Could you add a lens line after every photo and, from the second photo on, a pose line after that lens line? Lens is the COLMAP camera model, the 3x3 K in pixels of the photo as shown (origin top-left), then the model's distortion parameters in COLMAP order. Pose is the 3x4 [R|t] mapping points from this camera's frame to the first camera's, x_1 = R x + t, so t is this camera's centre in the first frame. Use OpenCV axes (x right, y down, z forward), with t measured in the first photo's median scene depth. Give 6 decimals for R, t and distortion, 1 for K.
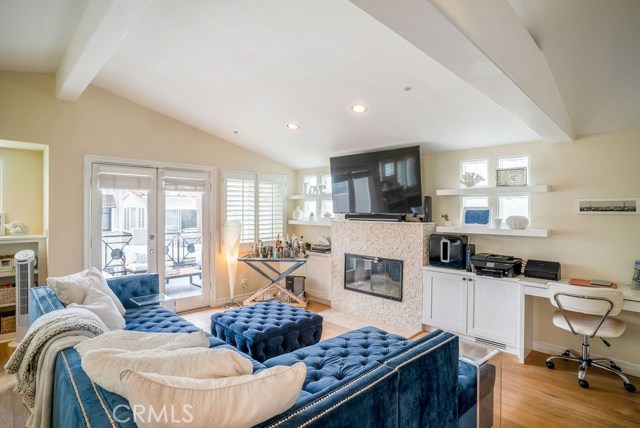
lens RADIAL K [[343.4, 0, 317.1], [0, 343.4, 206.6], [0, 0, 1]] dist [-0.017943, 0.001726]
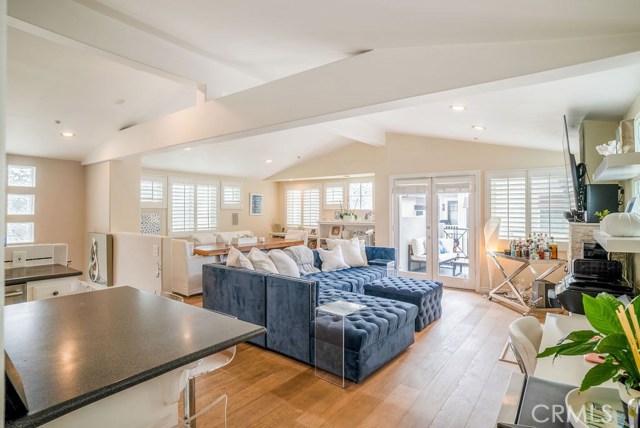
lens RADIAL K [[343.4, 0, 317.1], [0, 343.4, 206.6], [0, 0, 1]] dist [-0.017943, 0.001726]
pose [[0.151788, -0.008751, -0.988374, 0.927573], [0.013276, 0.999889, -0.006814, 0.008184], [0.988324, -0.012087, 0.151888, 0.368691]]
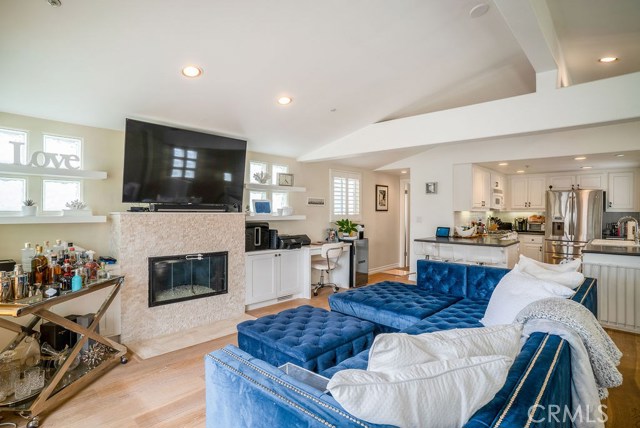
lens RADIAL K [[339.3, 0, 320.0], [0, 339.3, 214.0], [0, 0, 1]] dist [-0.069585, 0.036996]
pose [[-0.057104, -0.011797, 0.998299, -0.769629], [-0.017749, 0.999784, 0.010799, 0.035370], [-0.998210, -0.017102, -0.057301, 0.825747]]
